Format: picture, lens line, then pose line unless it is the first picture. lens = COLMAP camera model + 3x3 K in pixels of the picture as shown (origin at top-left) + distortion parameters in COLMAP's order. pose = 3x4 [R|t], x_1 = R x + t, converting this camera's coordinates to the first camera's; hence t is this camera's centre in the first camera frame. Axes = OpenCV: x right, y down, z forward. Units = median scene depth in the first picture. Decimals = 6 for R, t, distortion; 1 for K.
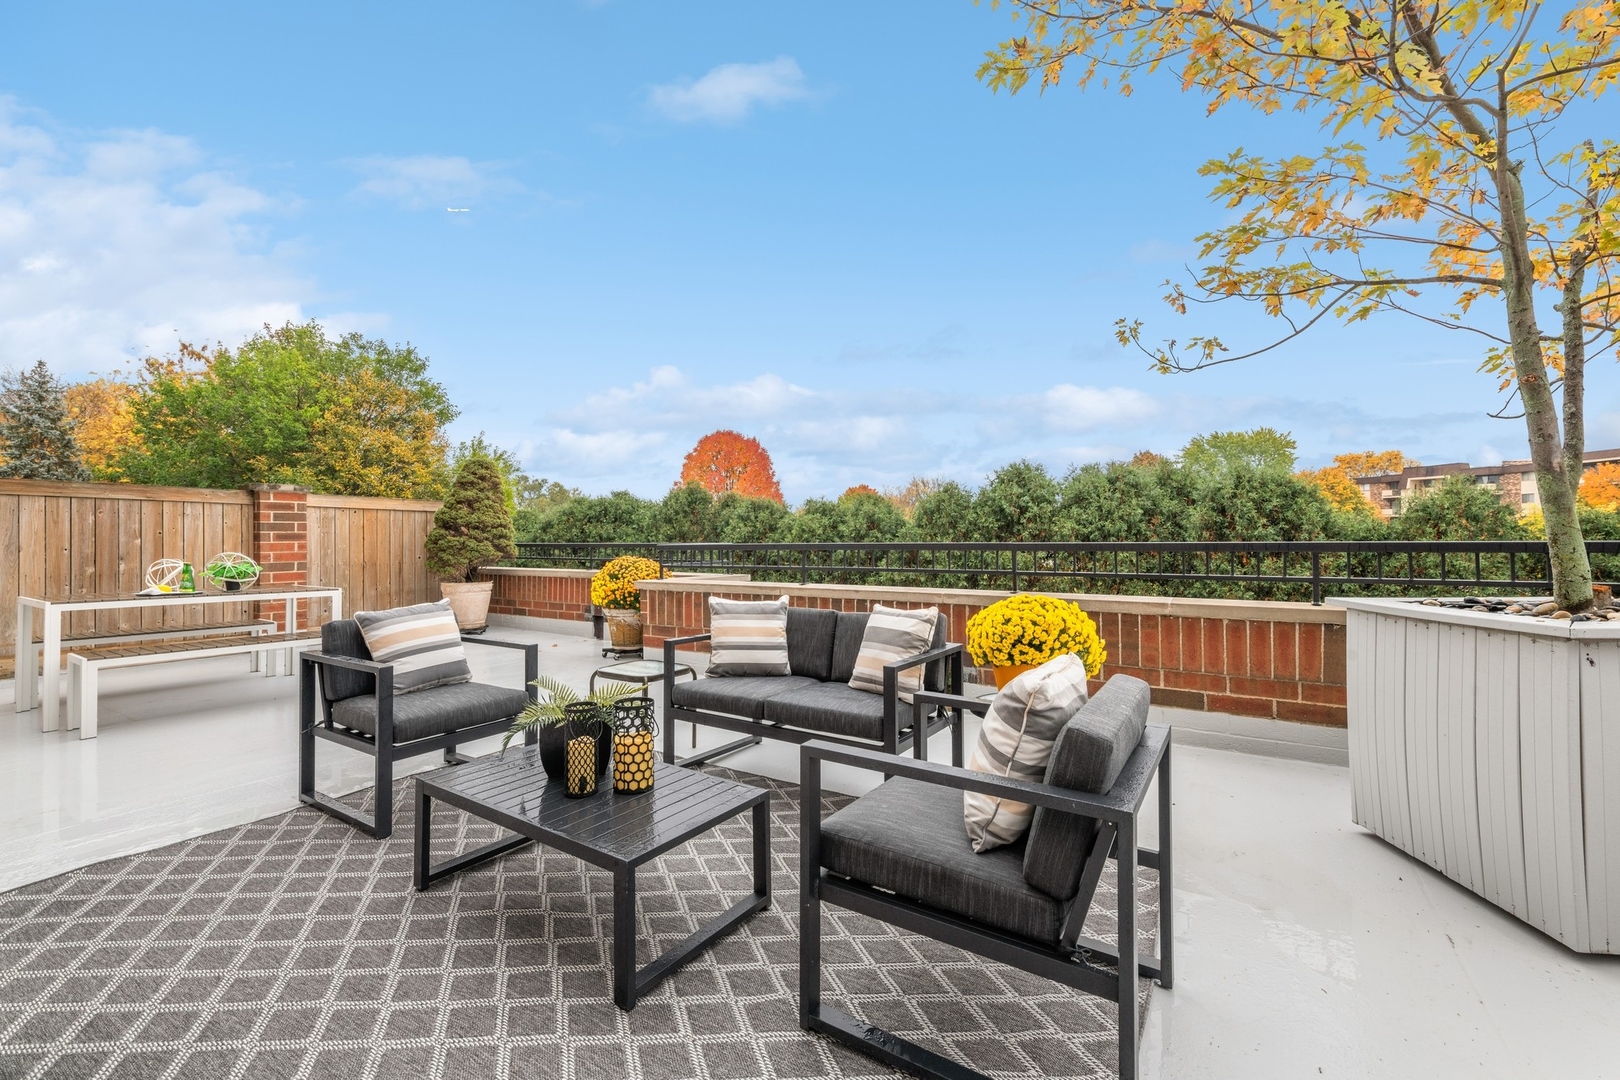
lens RADIAL K [[679.2, 0, 817.4], [0, 679.2, 538.0], [0, 0, 1]] dist [0.012107, -0.003479]
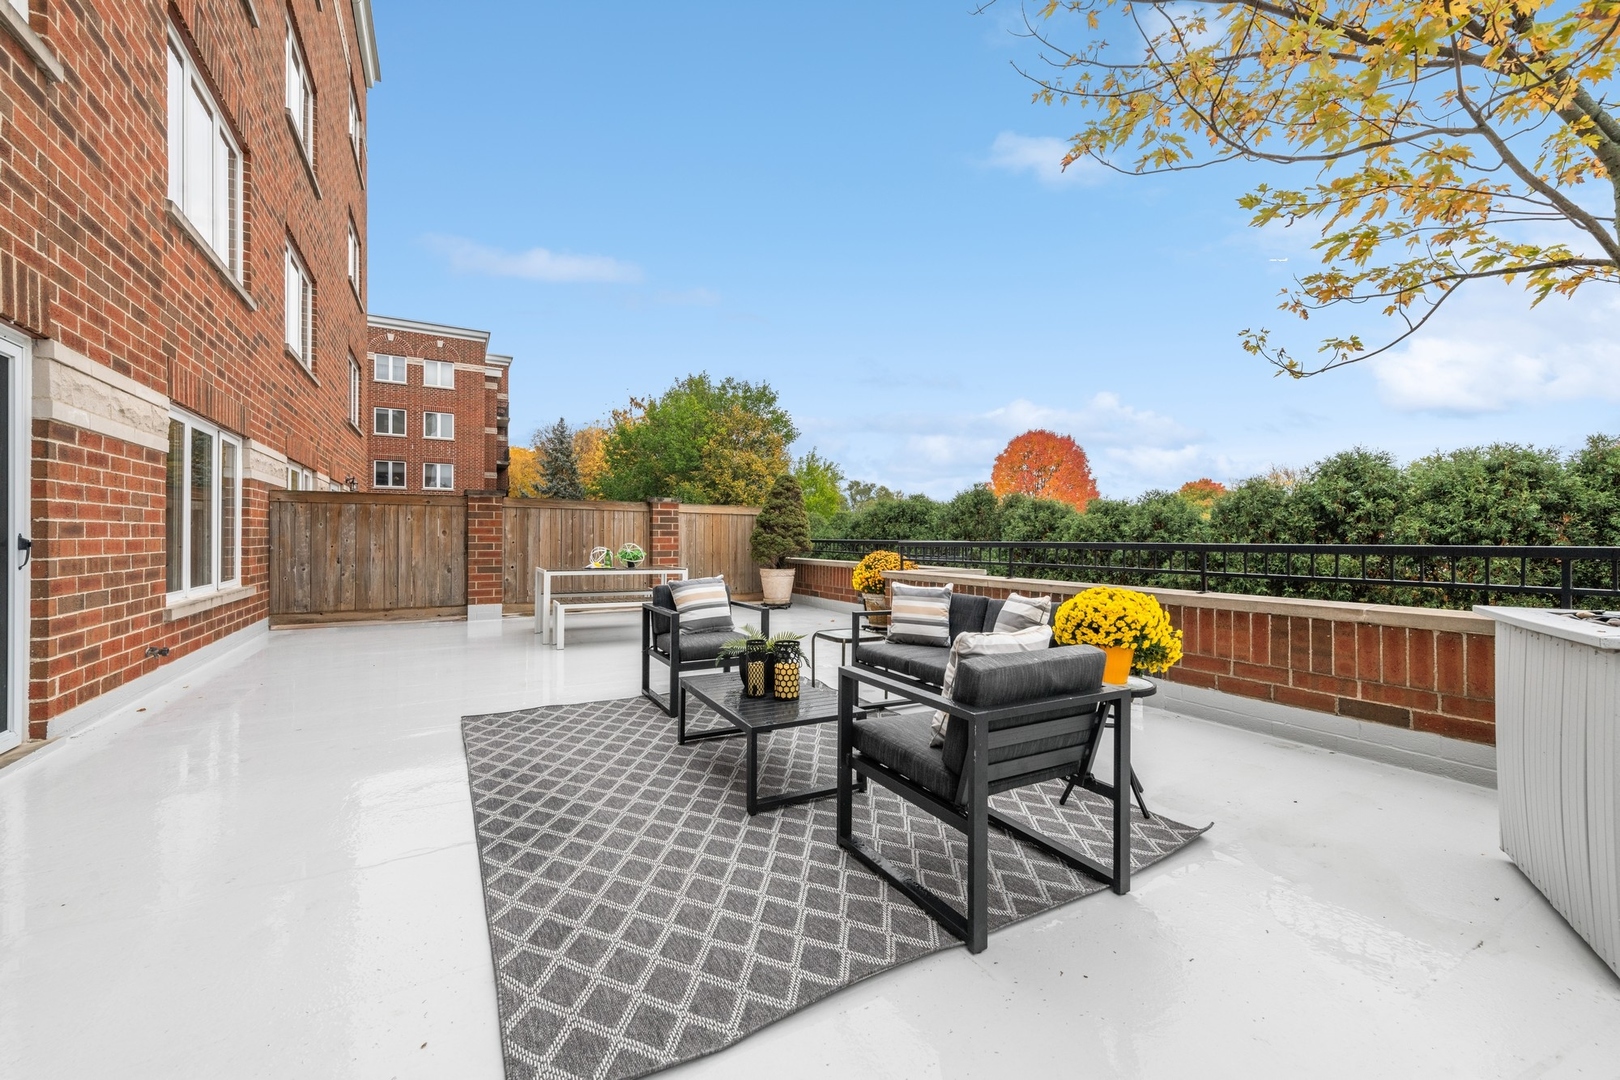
lens RADIAL K [[647.7, 0, 806.8], [0, 647.7, 534.2], [0, 0, 1]] dist [0.011692, -0.005567]
pose [[0.882362, 0.006089, -0.470532, 0.159197], [-0.007711, 0.999969, -0.001520, -0.000700], [0.470509, 0.004969, 0.882381, -0.095701]]
